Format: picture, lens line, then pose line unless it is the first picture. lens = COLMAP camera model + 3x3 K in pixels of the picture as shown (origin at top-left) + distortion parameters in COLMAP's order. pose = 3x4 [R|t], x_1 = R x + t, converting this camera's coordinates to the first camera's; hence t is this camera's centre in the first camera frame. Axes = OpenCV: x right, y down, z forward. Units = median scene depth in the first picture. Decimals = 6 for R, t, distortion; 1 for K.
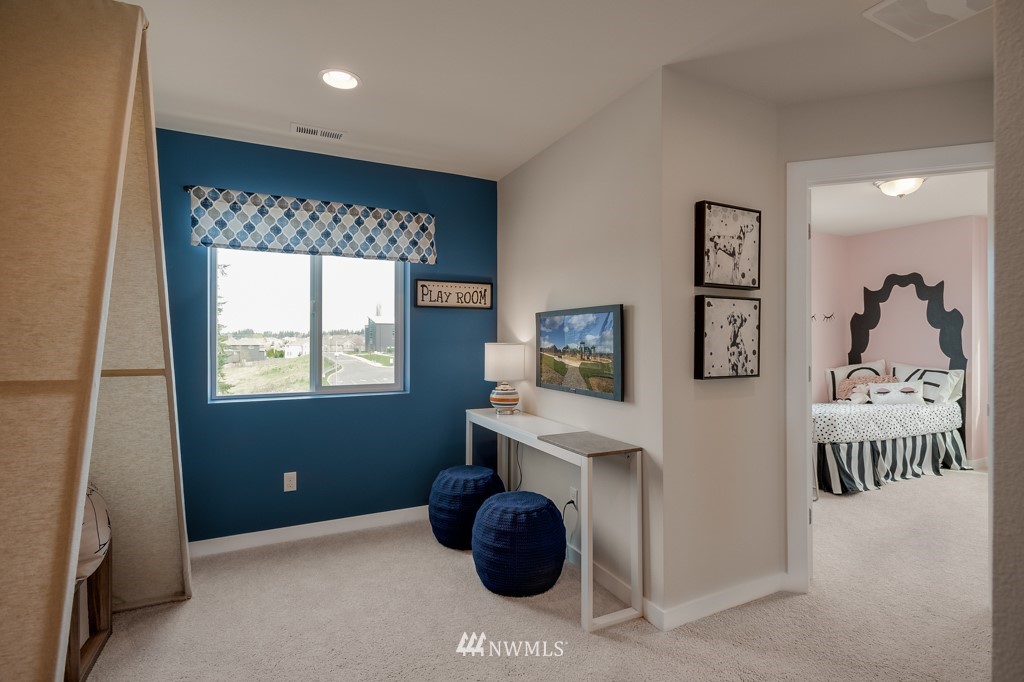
lens RADIAL K [[483.7, 0, 512.7], [0, 483.7, 339.9], [0, 0, 1]] dist [-0.003089, 0.001504]
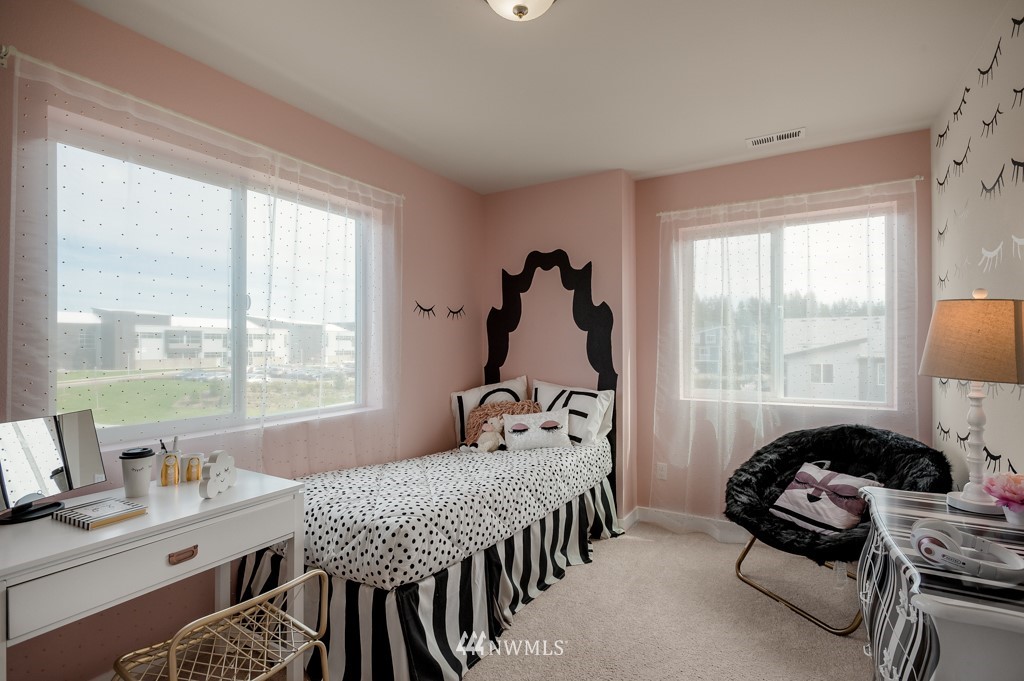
lens RADIAL K [[483.7, 0, 512.8], [0, 483.7, 342.8], [0, 0, 1]] dist [-0.003089, 0.001504]
pose [[0.838673, 0.002340, 0.544631, 0.431513], [0.002910, 0.999957, -0.008778, -0.000201], [-0.544628, 0.008946, 0.838630, 0.493209]]
